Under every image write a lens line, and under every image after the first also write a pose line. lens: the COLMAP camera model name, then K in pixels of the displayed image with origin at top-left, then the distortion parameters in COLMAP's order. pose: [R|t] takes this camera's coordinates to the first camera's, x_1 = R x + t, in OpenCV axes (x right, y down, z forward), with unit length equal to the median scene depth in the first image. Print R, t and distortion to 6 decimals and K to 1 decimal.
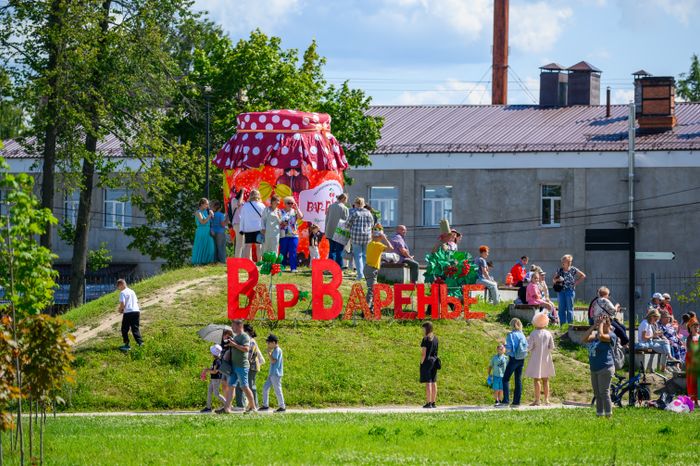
lens RADIAL K [[4065.3, 0, 350.0], [0, 4065.3, 233.0], [0, 0, 1]] dist [0.027445, -3.354587]
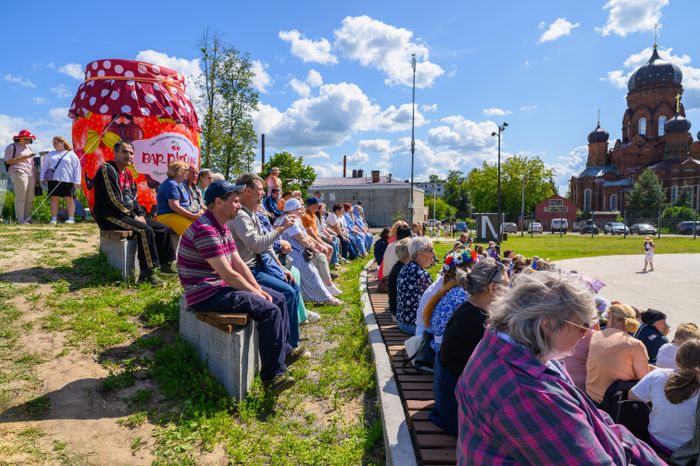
lens RADIAL K [[421.6, 0, 350.0], [0, 421.6, 233.0], [0, 0, 1]] dist [0.003094, -0.000031]
pose [[0.998794, -0.003403, 0.048982, 0.033223], [0.000035, 0.997644, 0.068601, 0.004334], [-0.049100, -0.068516, 0.996441, 0.896287]]
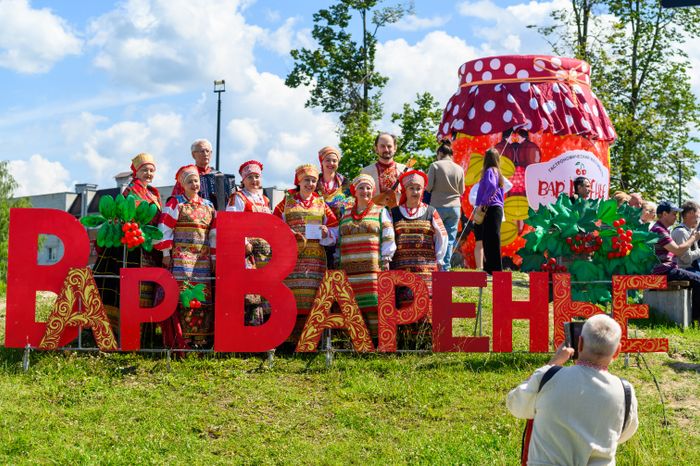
lens RADIAL K [[1523.6, 0, 350.0], [0, 1523.6, 233.0], [0, 0, 1]] dist [-0.137131, -0.074520]
pose [[0.922136, -0.021764, -0.386253, 0.058278], [-0.001248, 0.998244, -0.059229, 0.016058], [0.386863, 0.055099, 0.920489, 0.753378]]
